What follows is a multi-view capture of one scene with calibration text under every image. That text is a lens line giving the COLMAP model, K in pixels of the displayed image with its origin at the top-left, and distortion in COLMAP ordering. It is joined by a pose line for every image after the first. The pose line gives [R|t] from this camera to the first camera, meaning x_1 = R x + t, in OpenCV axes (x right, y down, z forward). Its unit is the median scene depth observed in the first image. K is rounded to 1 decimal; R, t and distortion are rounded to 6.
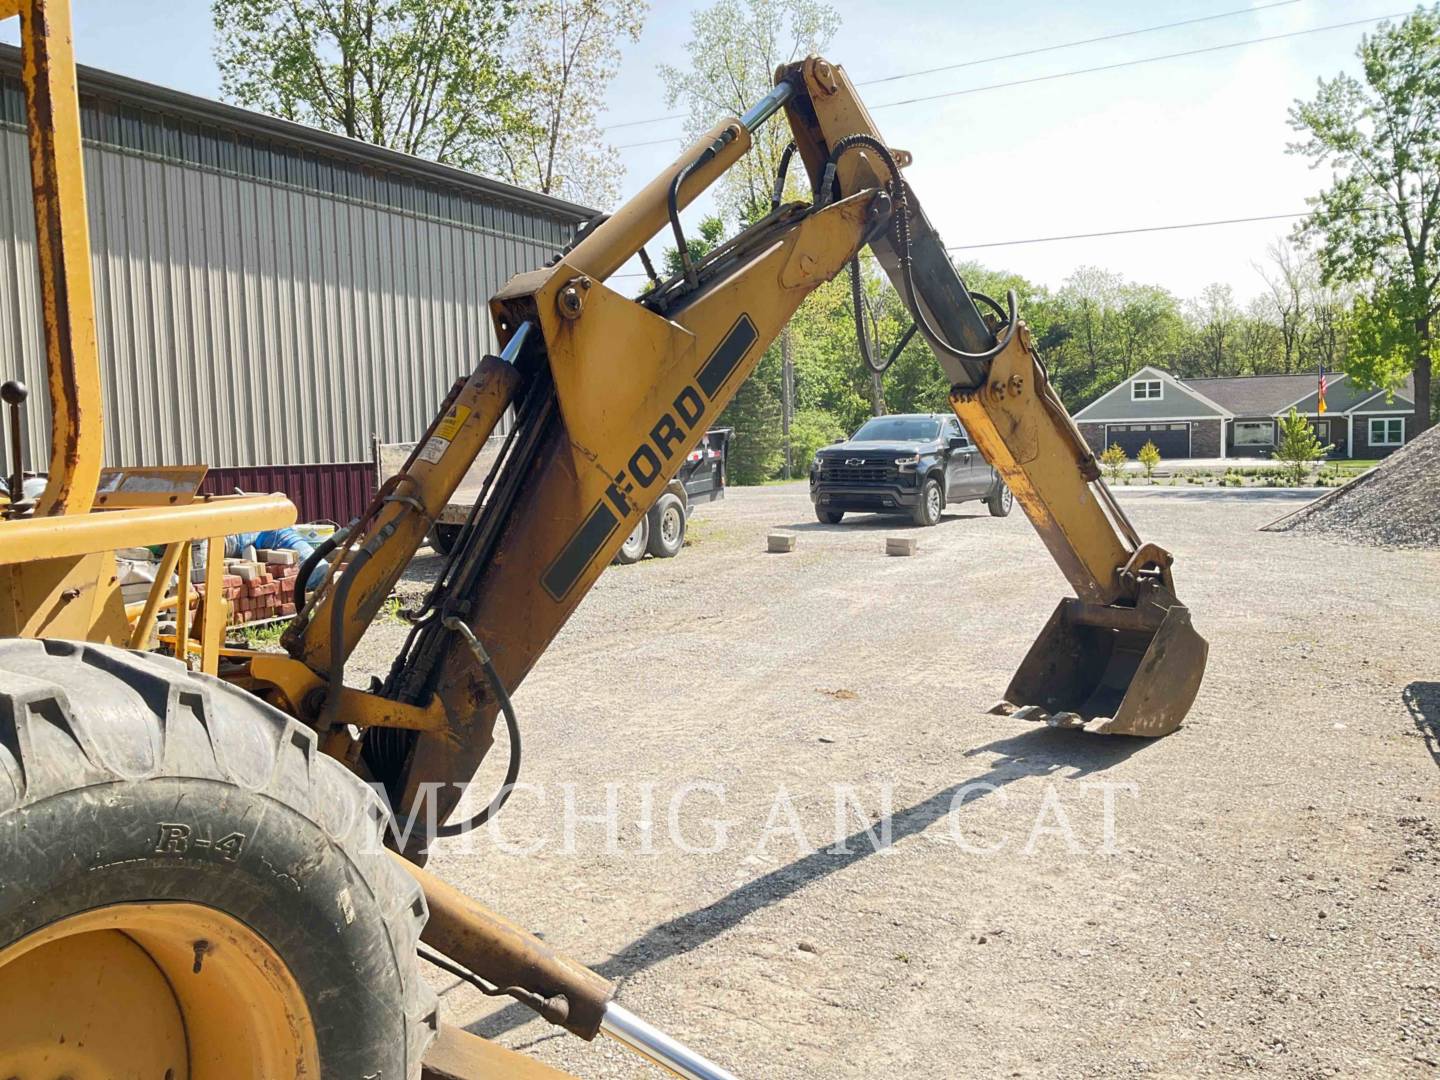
lens RADIAL K [[1204.9, 0, 704.0], [0, 1204.9, 539.9], [0, 0, 1]] dist [0.123128, -0.300251]
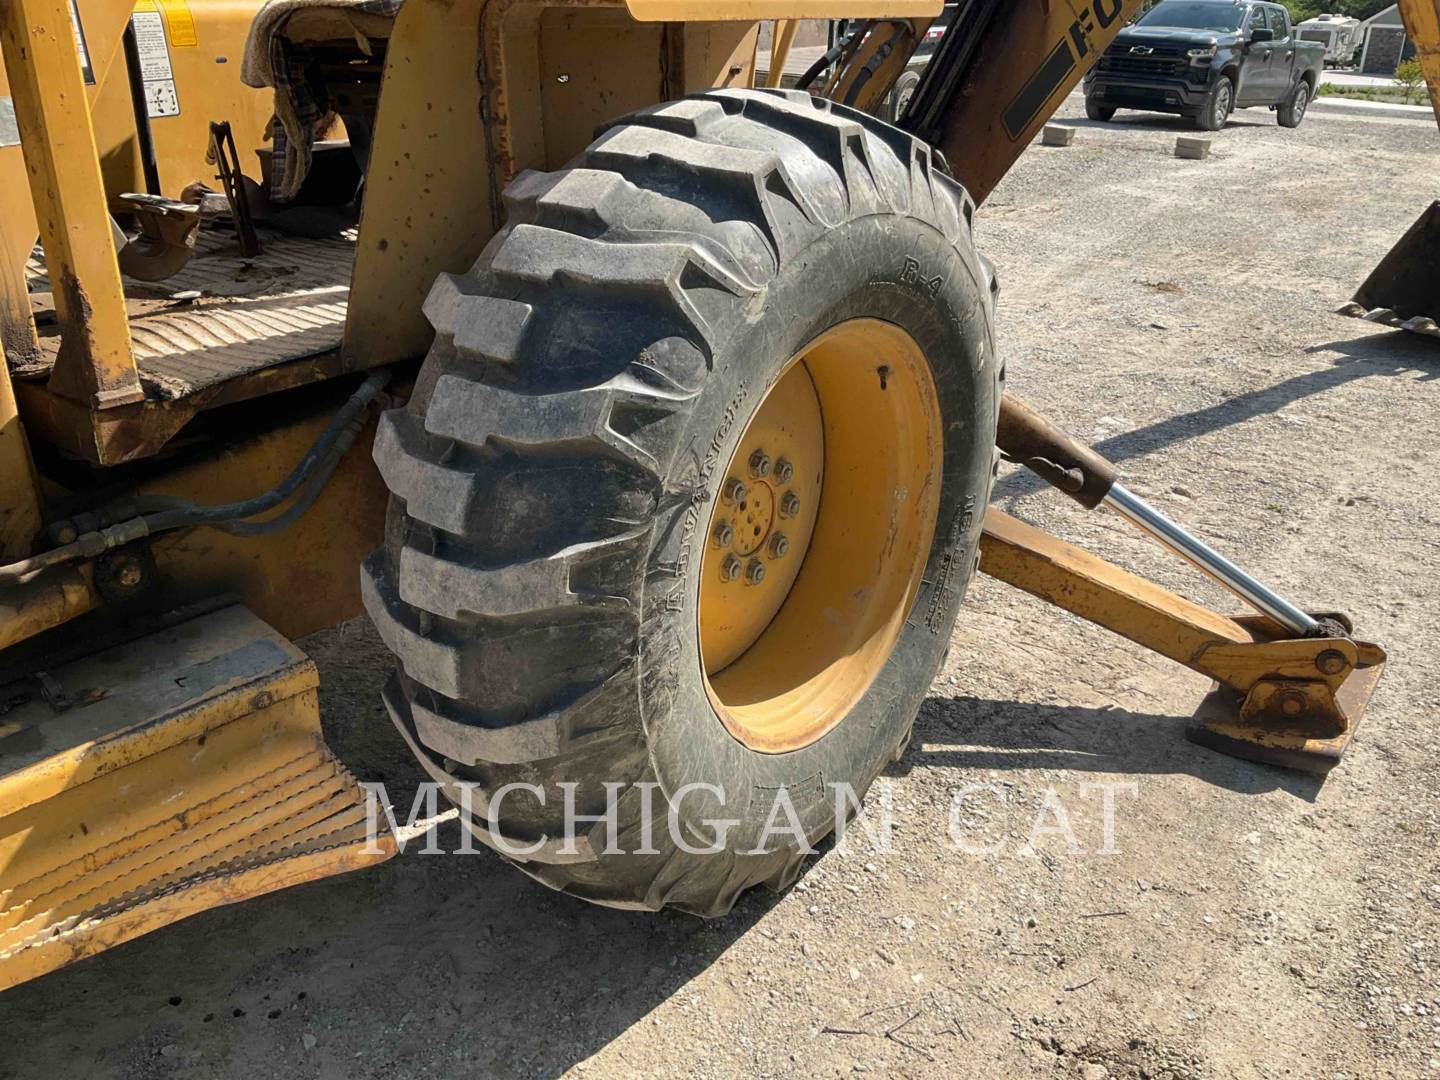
lens RADIAL K [[1208.8, 0, 722.2], [0, 1208.8, 548.0], [0, 0, 1]] dist [0.064923, -0.139997]
pose [[0.985466, 0.115476, -0.124591, -0.116209], [-0.068649, 0.941581, 0.329717, 0.031401], [0.155387, -0.316372, 0.935823, -0.069034]]
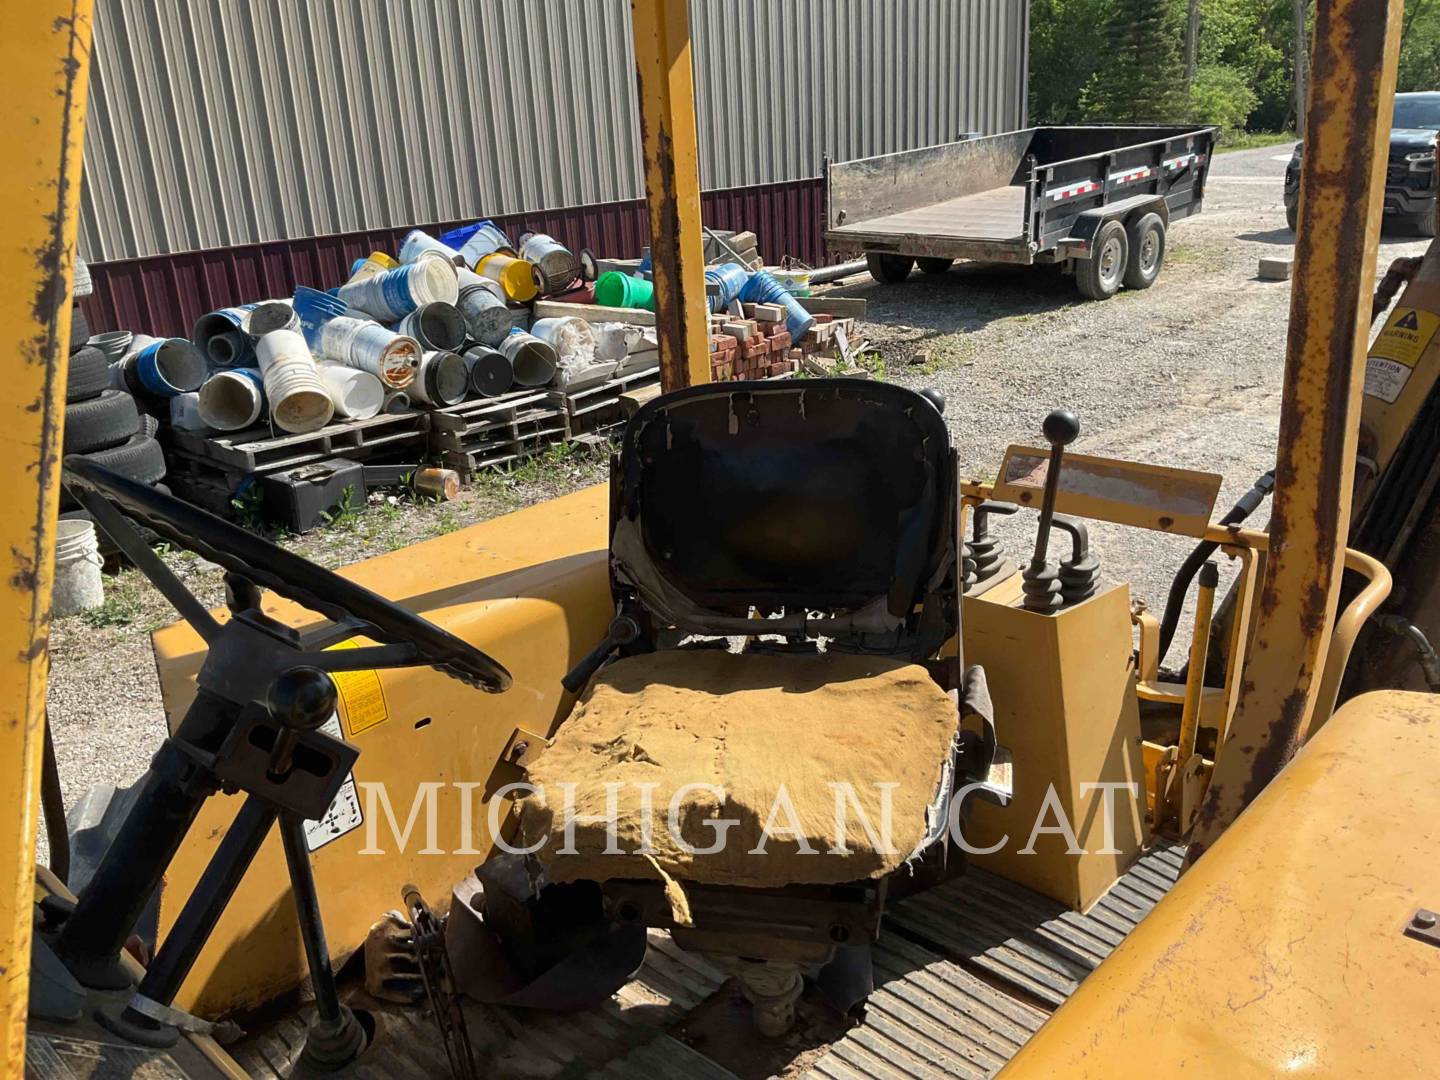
lens RADIAL K [[1229.4, 0, 720.0], [0, 1229.4, 540.0], [0, 0, 1]] dist [0.063507, -0.134556]
pose [[0.962119, 0.061999, -0.265487, -0.217629], [0.005354, 0.969315, 0.245764, -0.089108], [0.272578, -0.237876, 0.932264, 0.113854]]
